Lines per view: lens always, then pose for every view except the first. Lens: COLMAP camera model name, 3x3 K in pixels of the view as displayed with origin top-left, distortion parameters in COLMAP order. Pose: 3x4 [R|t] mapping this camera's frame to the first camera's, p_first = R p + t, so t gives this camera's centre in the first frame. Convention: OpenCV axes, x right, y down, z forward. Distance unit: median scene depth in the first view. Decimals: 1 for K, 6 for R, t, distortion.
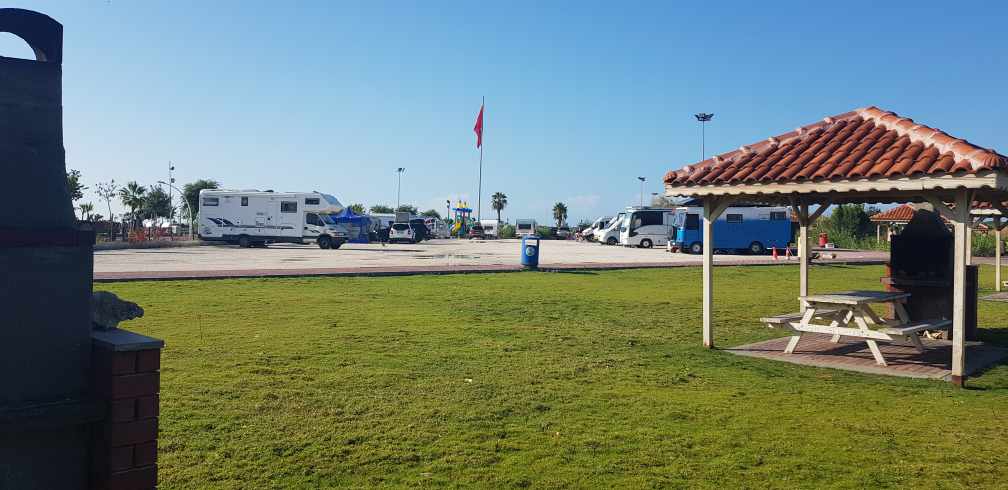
lens RADIAL K [[806.5, 0, 504.4], [0, 806.5, 242.6], [0, 0, 1]] dist [0.037741, -0.045542]
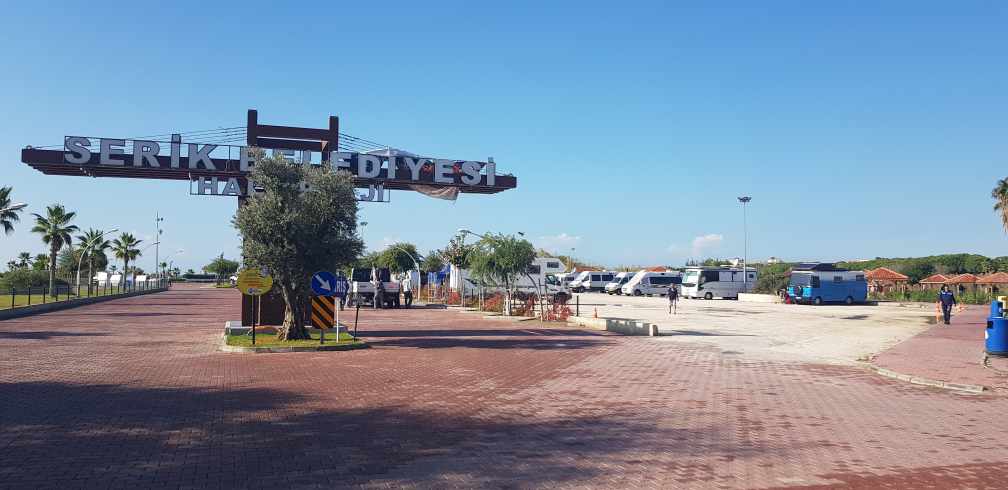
lens RADIAL K [[806.5, 0, 504.7], [0, 806.5, 246.2], [0, 0, 1]] dist [0.037741, -0.045542]
pose [[0.929920, 0.014565, 0.367474, -0.723282], [0.003122, 0.998867, -0.047490, -0.021406], [-0.367749, 0.045310, 0.928821, -0.088569]]
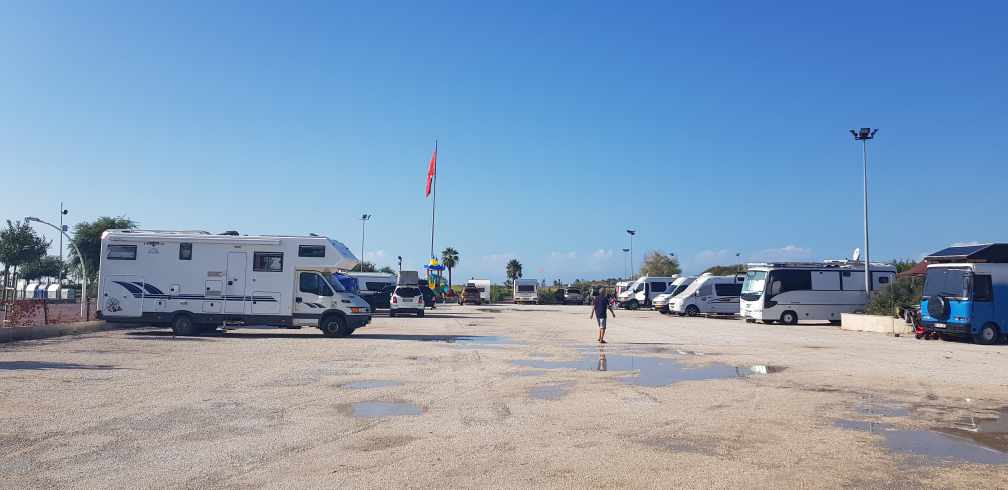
lens RADIAL K [[806.5, 0, 494.8], [0, 806.5, 244.5], [0, 0, 1]] dist [0.037741, -0.045542]
pose [[0.995823, 0.003853, 0.091221, -0.157925], [0.002453, 0.997619, -0.068917, -0.016607], [-0.091269, 0.068853, 0.993443, 0.422141]]
